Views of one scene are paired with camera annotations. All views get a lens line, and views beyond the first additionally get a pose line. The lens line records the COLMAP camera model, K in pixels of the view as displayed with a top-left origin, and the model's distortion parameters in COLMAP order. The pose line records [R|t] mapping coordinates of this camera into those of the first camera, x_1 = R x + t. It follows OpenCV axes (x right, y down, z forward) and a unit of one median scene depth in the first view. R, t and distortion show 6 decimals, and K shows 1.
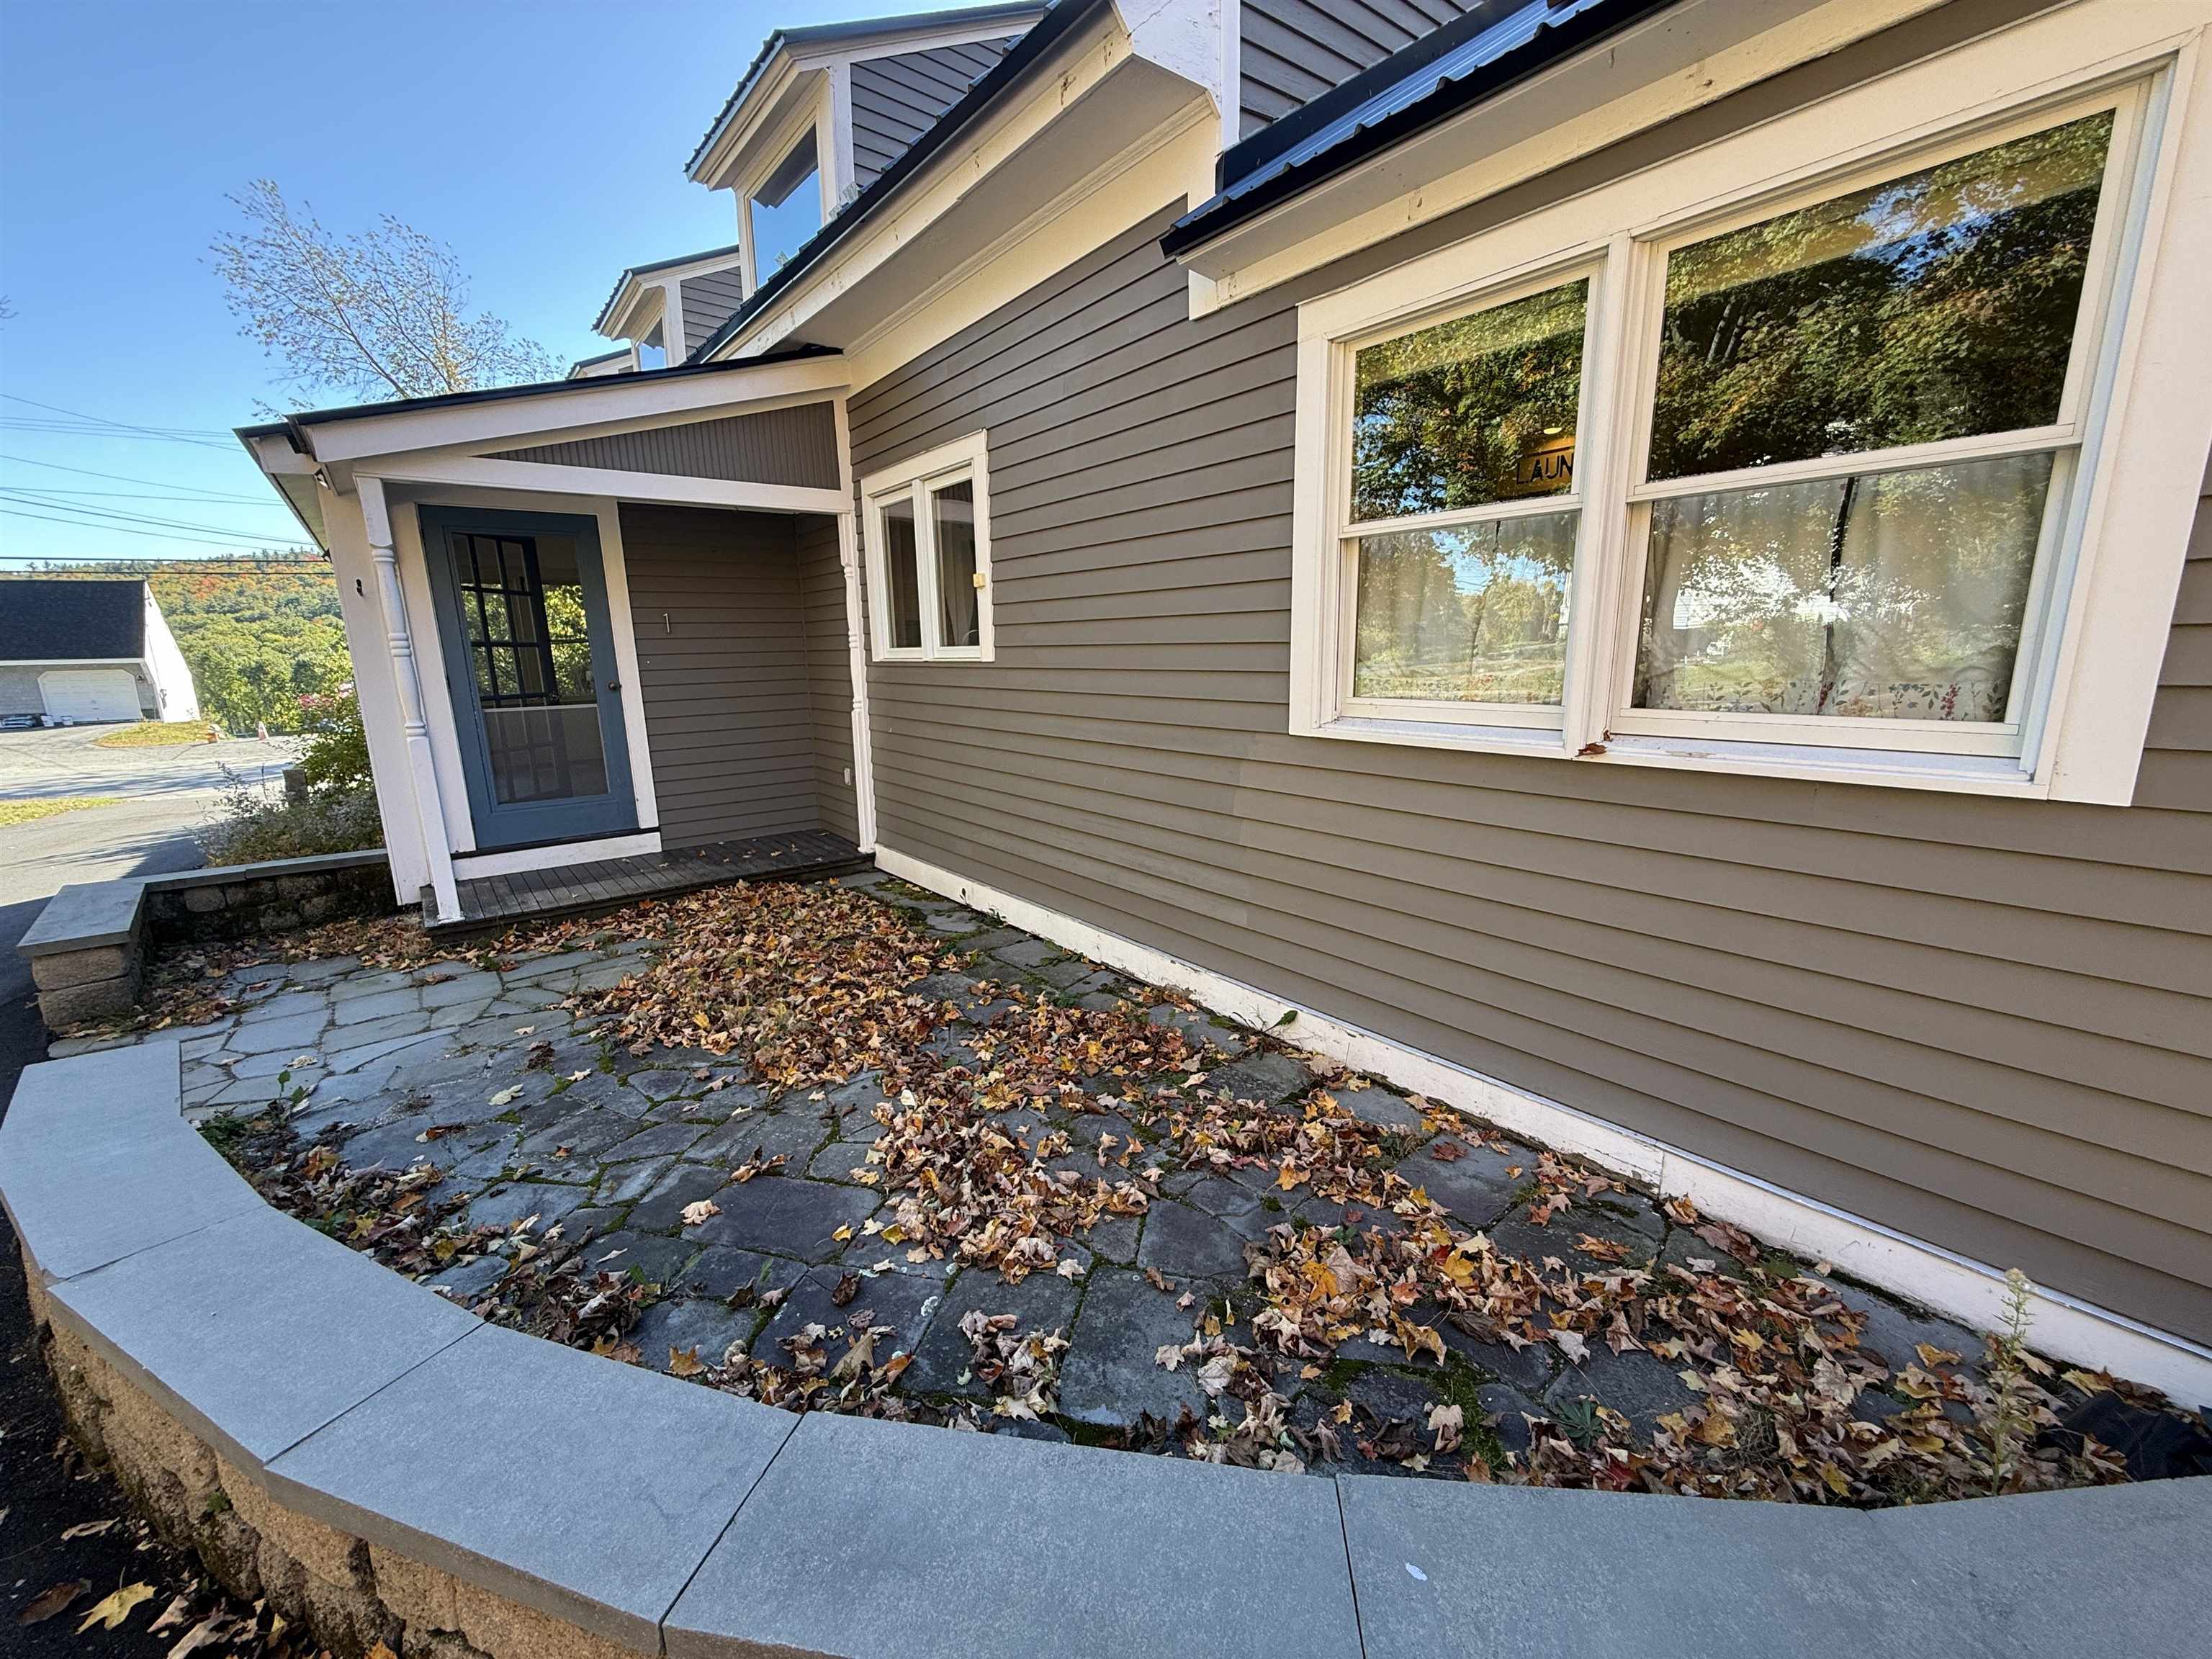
lens RADIAL K [[894.2, 0, 1098.4], [0, 894.2, 834.0], [0, 0, 1]] dist [0.001706, 0.000820]
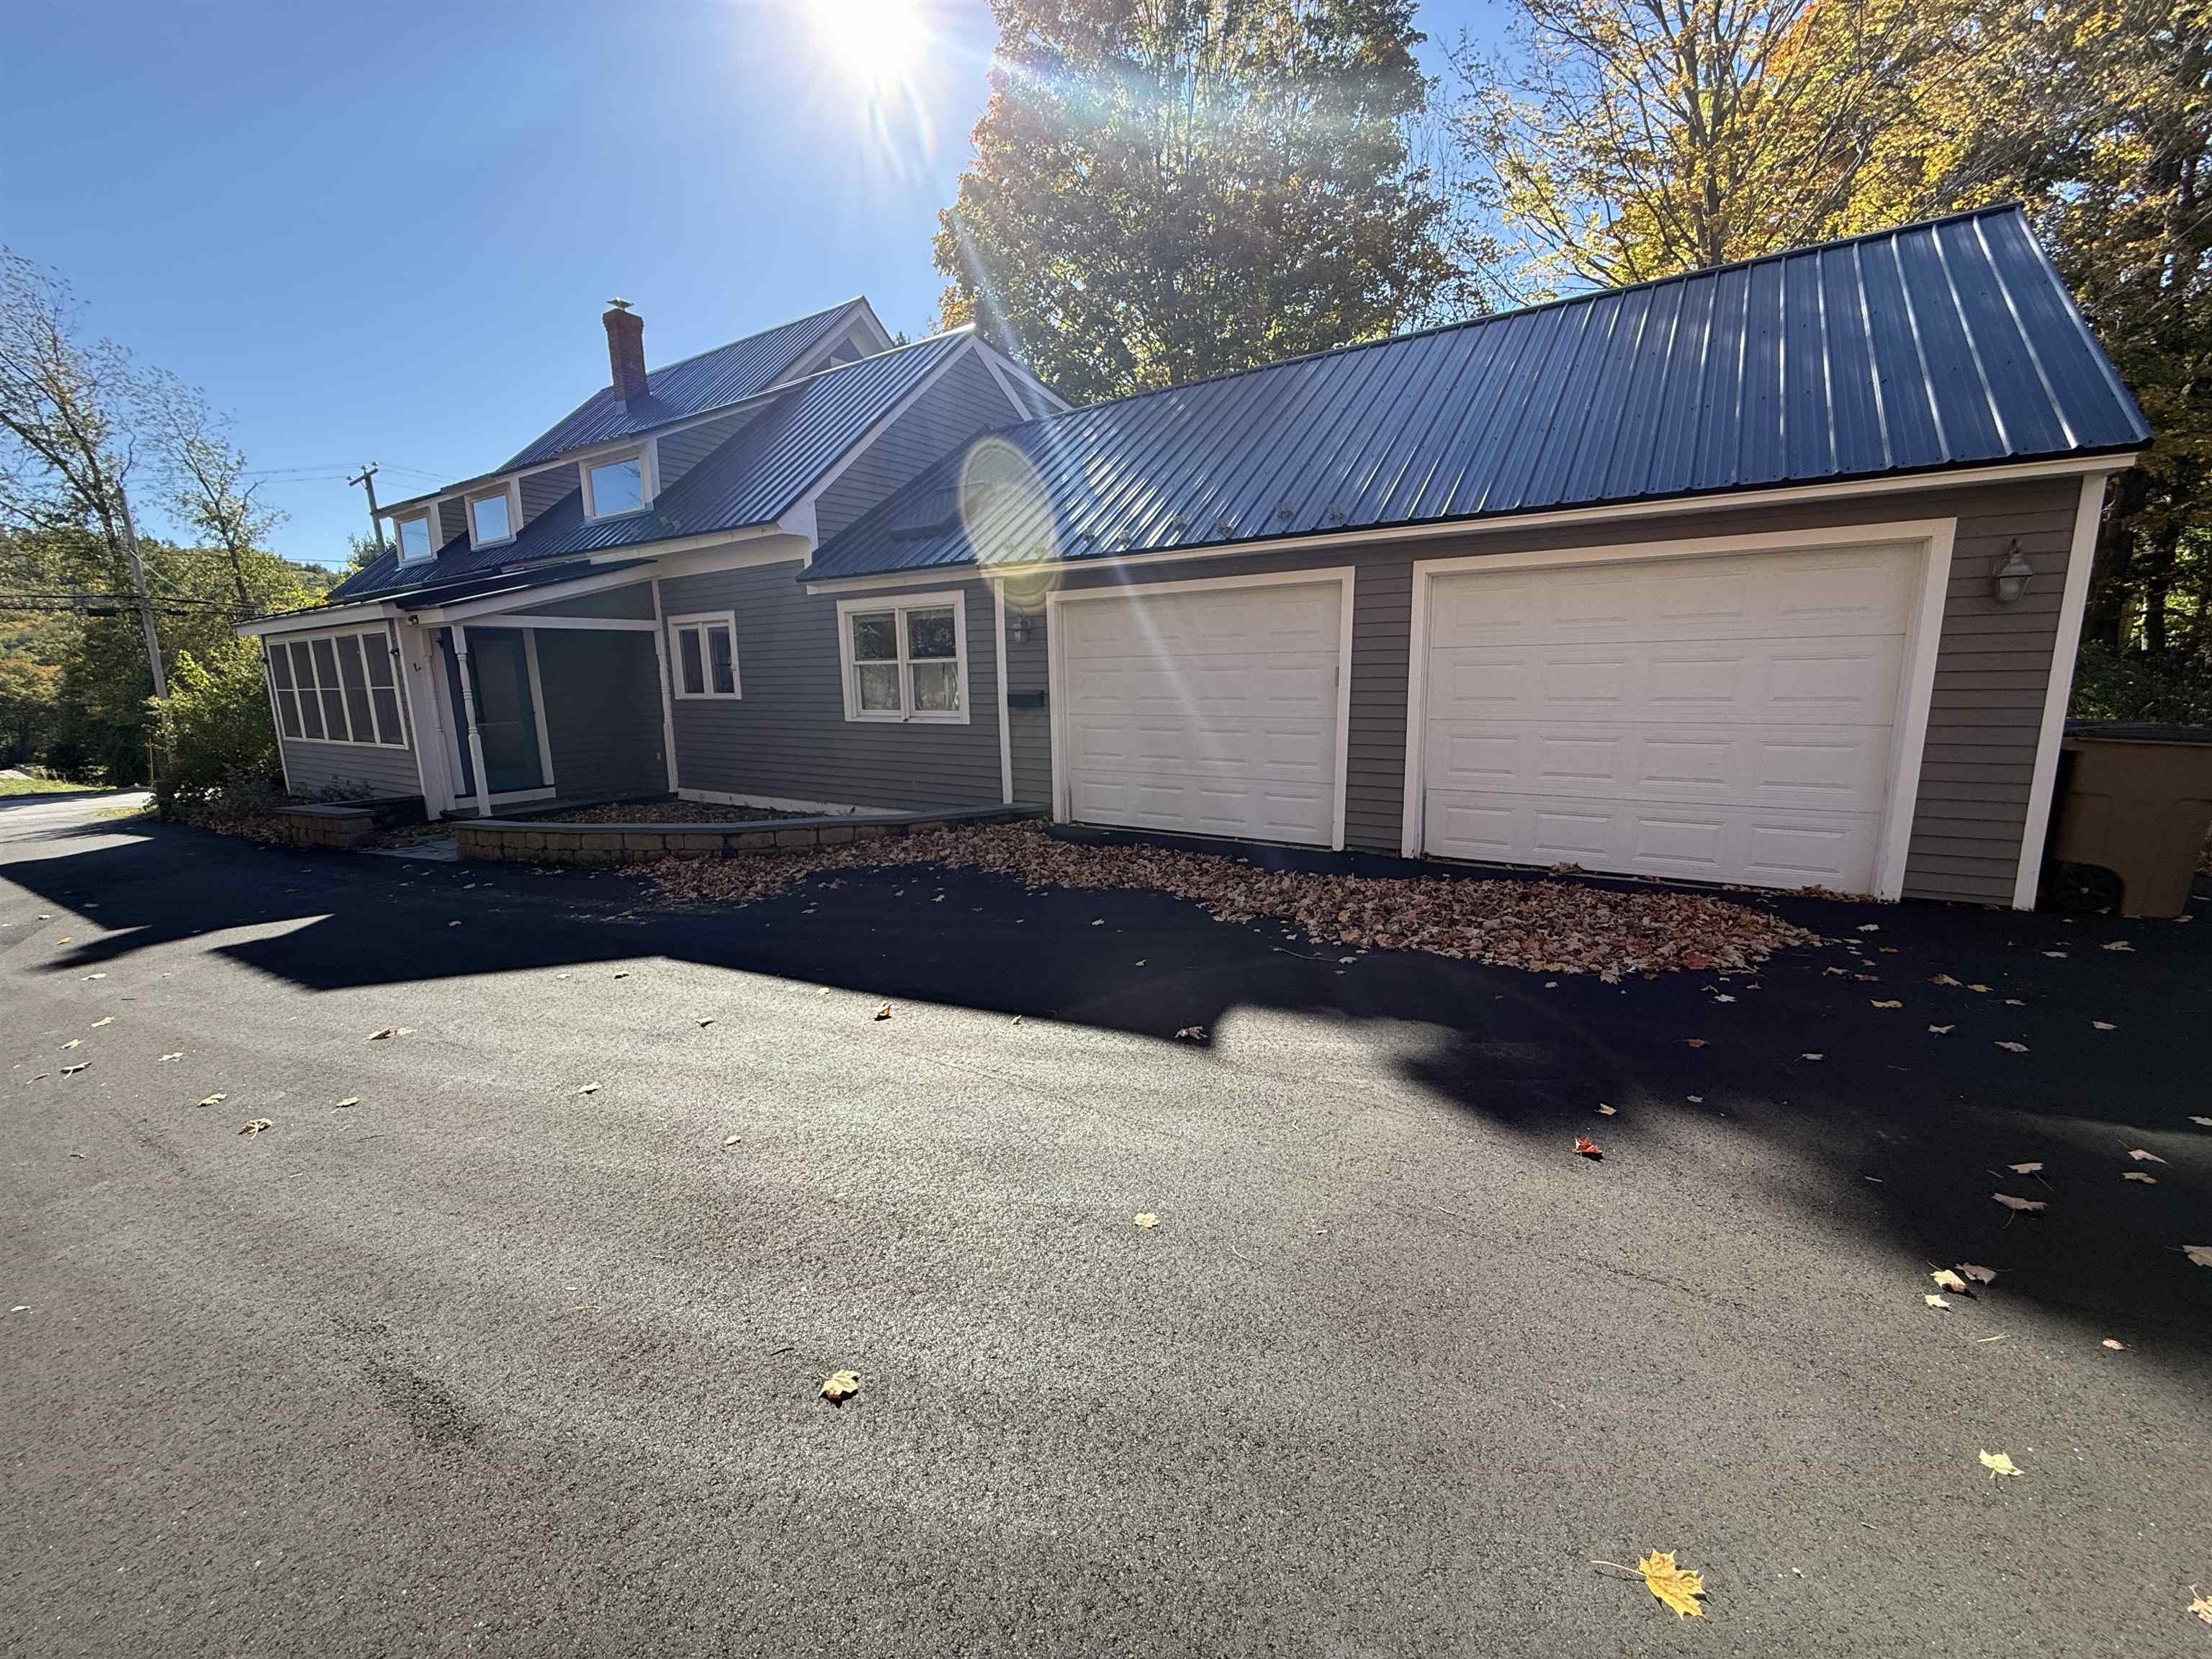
lens RADIAL K [[894.2, 0, 1111.1], [0, 894.2, 834.2], [0, 0, 1]] dist [0.001706, 0.000820]
pose [[0.947776, -0.054524, 0.314243, 0.051032], [0.065501, 0.997552, -0.024469, 0.286545], [-0.312139, 0.043775, 0.949027, -1.543126]]
